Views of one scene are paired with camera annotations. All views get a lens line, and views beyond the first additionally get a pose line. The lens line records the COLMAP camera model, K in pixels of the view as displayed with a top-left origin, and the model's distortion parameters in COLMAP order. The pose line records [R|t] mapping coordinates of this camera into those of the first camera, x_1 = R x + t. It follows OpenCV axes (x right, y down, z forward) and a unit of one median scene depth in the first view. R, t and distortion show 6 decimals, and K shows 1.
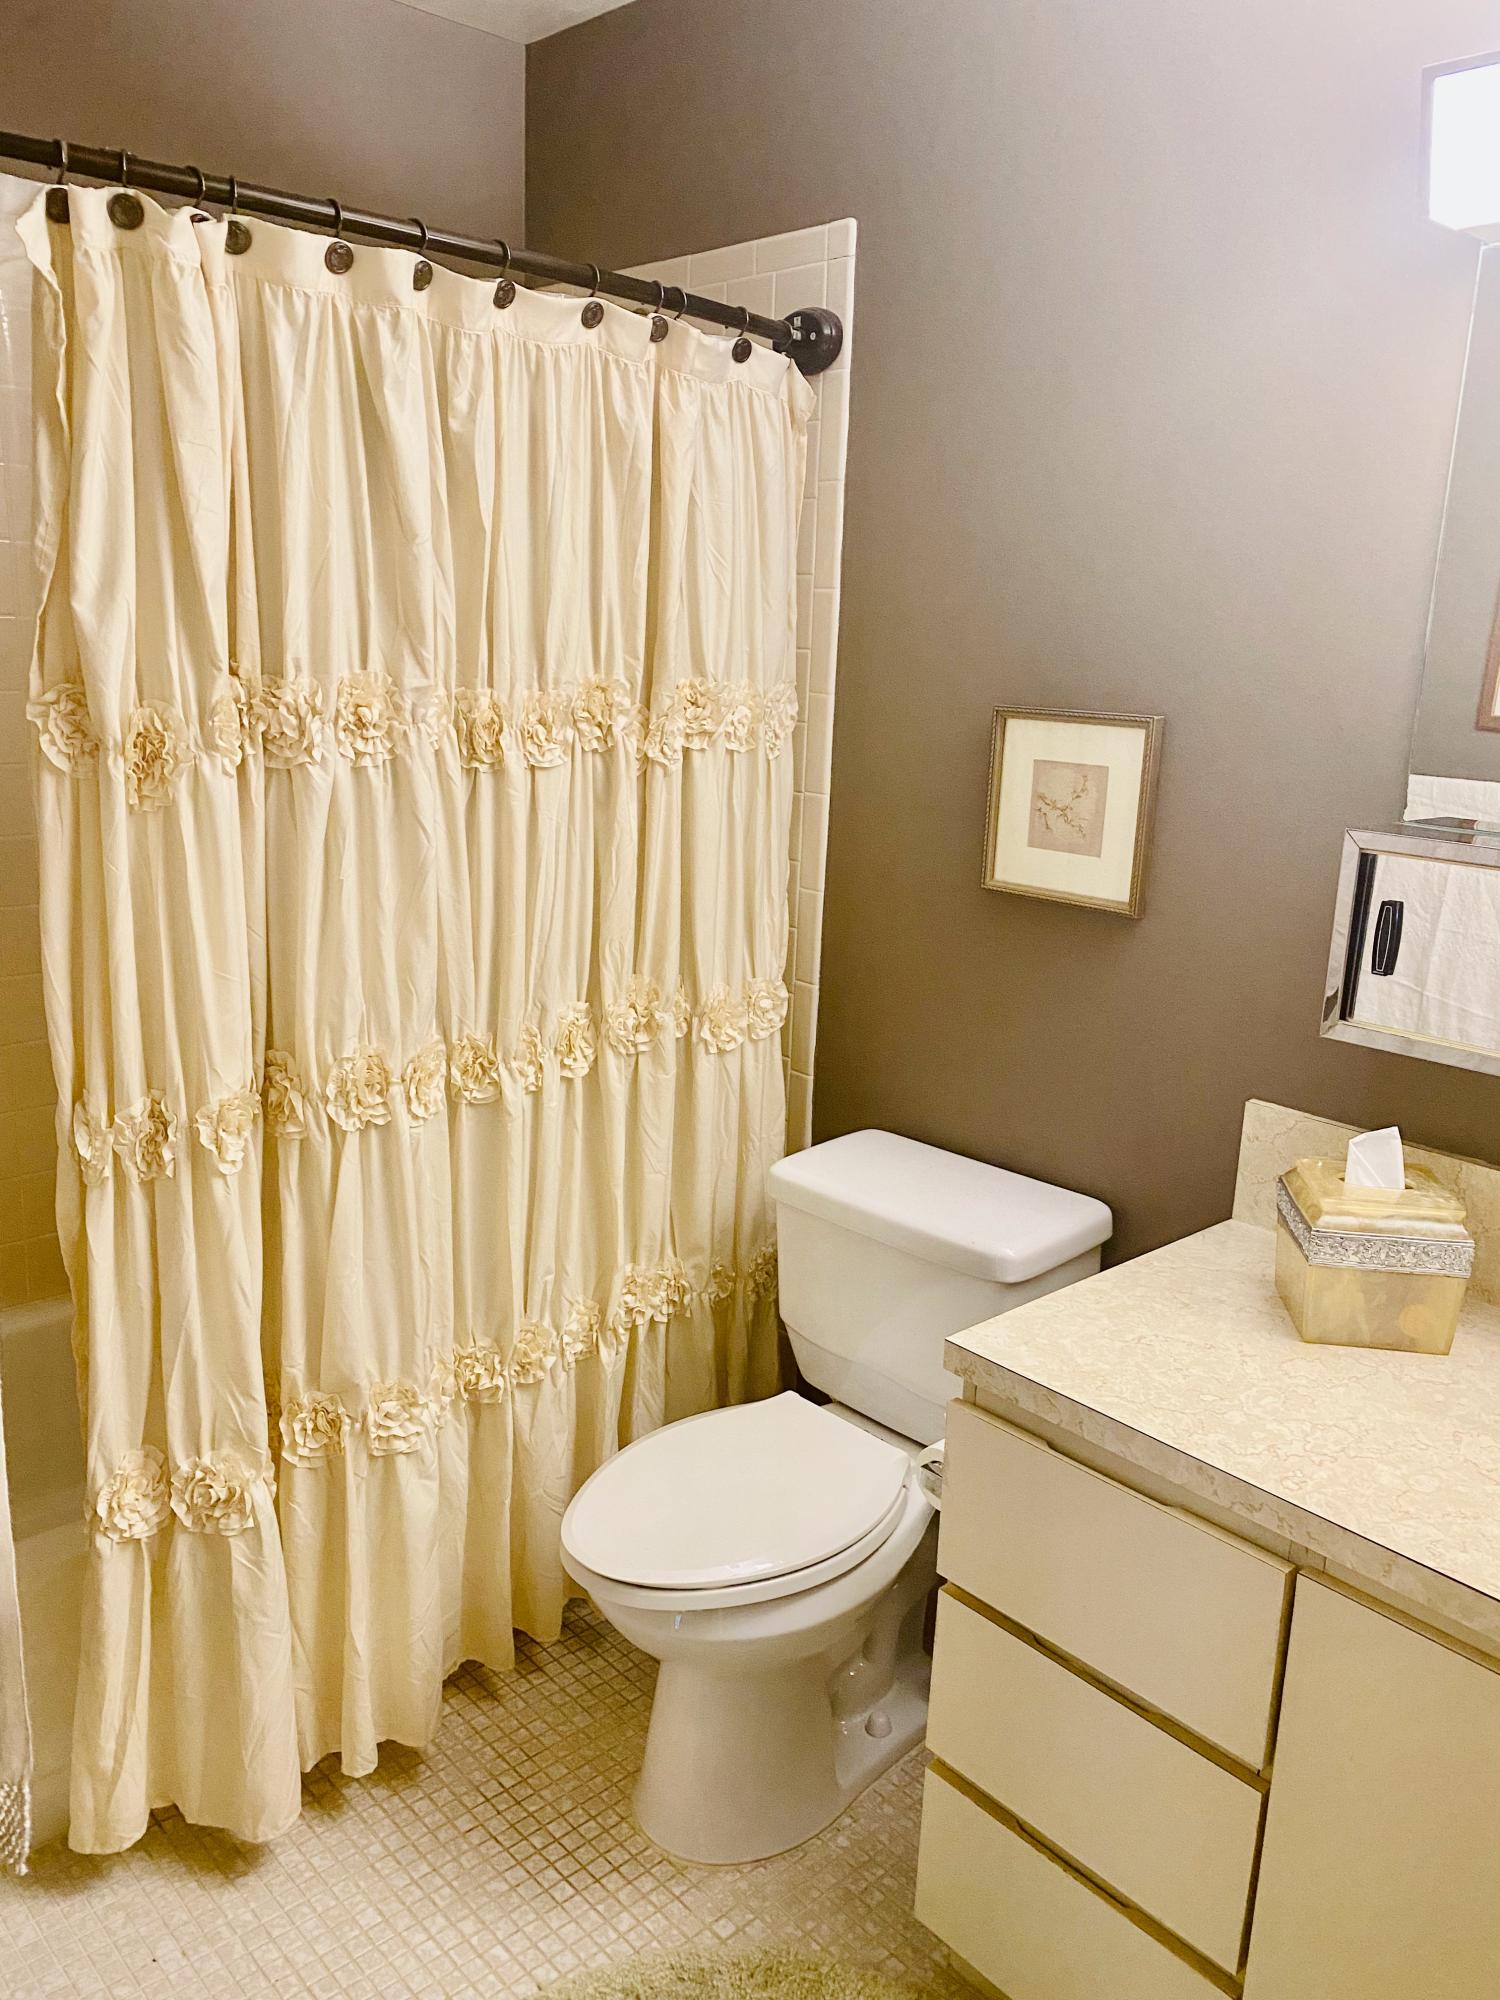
lens RADIAL K [[1520.3, 0, 749.9], [0, 1520.3, 998.9], [0, 0, 1]] dist [-0.008486, -0.007410]
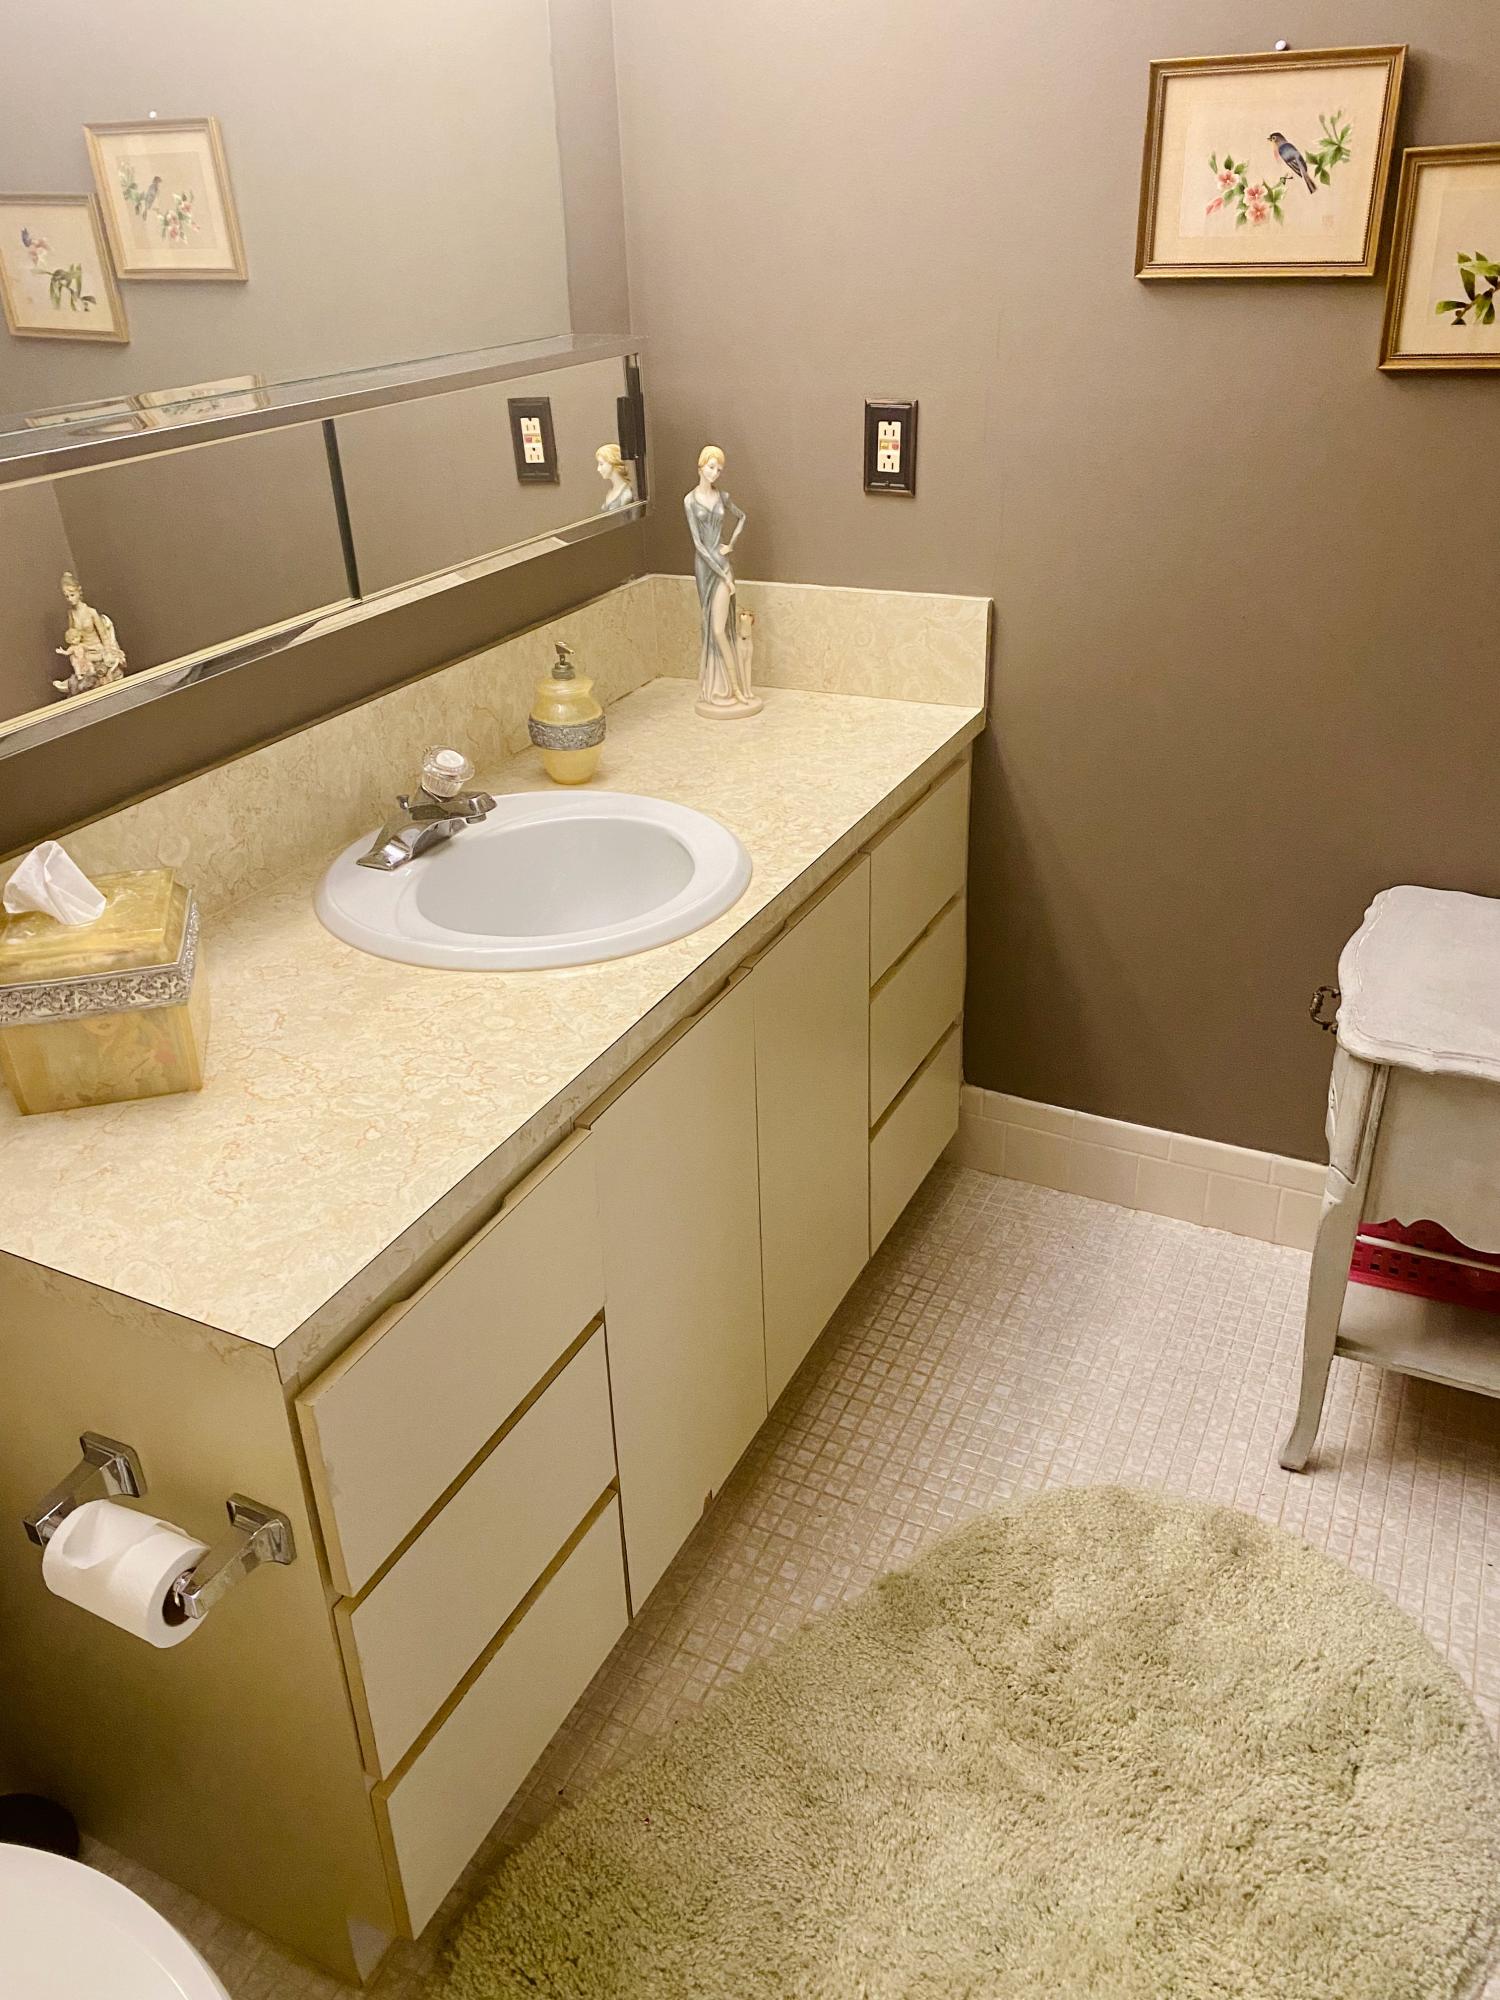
lens RADIAL K [[1520.3, 0, 750.4], [0, 1520.3, 997.0], [0, 0, 1]] dist [-0.008486, -0.007410]
pose [[-0.371607, -0.458453, 0.807297, -0.447581], [0.235247, 0.794689, 0.559579, -0.237751], [-0.898091, 0.397858, -0.187463, 0.939682]]
